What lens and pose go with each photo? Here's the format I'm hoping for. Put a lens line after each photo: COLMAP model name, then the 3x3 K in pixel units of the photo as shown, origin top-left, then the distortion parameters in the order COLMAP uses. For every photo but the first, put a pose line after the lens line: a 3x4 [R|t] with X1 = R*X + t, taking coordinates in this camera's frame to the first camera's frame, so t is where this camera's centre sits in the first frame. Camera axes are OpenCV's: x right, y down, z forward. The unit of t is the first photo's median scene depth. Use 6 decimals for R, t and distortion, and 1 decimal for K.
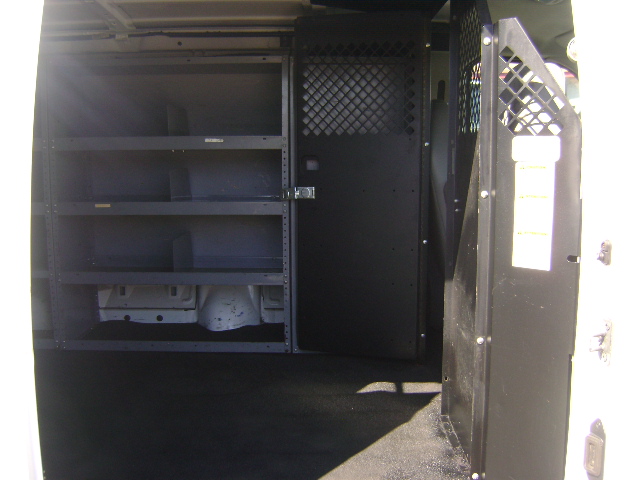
lens RADIAL K [[660.1, 0, 320.0], [0, 660.1, 240.0], [0, 0, 1]] dist [-0.175962, 0.139282]
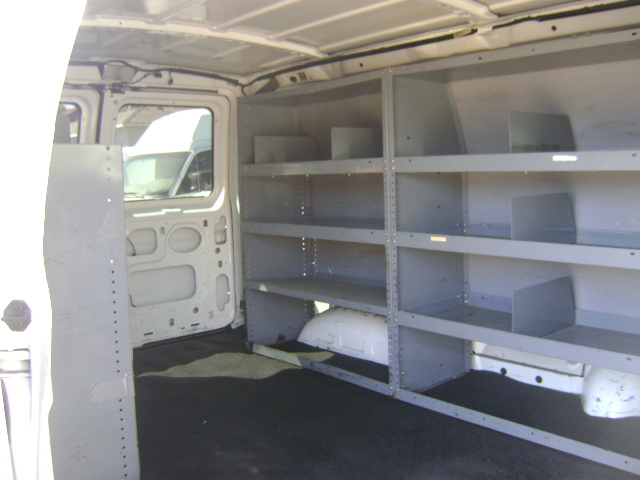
lens RADIAL K [[660.1, 0, 320.0], [0, 660.1, 240.0], [0, 0, 1]] dist [-0.175962, 0.139282]
pose [[0.670844, 0.063684, -0.738859, 0.154432], [-0.071586, 0.997214, 0.020955, -0.050486], [0.738135, 0.038835, 0.673535, 0.286153]]
